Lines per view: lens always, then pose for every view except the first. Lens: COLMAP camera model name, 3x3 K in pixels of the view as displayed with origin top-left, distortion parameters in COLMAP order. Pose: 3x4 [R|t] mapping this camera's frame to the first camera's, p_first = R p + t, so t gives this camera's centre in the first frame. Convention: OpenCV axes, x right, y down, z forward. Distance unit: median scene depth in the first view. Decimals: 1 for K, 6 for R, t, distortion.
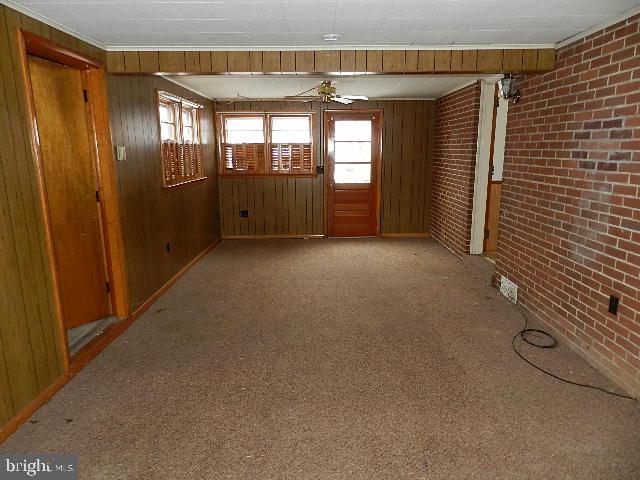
lens RADIAL K [[429.4, 0, 320.0], [0, 429.4, 241.2], [0, 0, 1]] dist [0.015201, -0.012009]
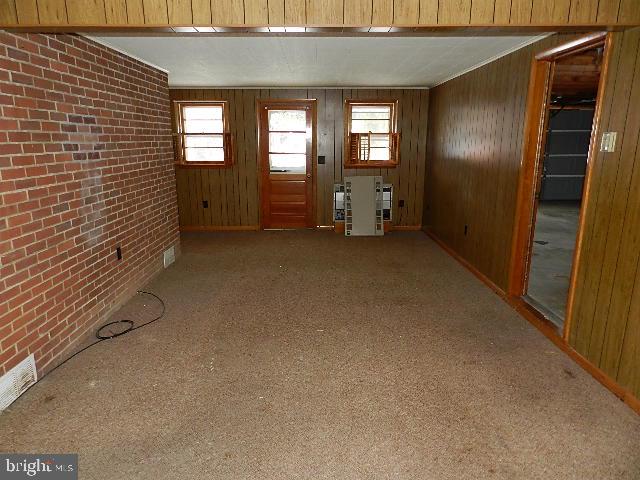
lens RADIAL K [[429.4, 0, 319.4], [0, 429.4, 241.0], [0, 0, 1]] dist [0.015201, -0.012009]
pose [[-0.999837, 0.011908, -0.013566, 0.044236], [0.004919, 0.902838, 0.429952, -0.439895], [0.017368, 0.429815, -0.902750, 2.046008]]
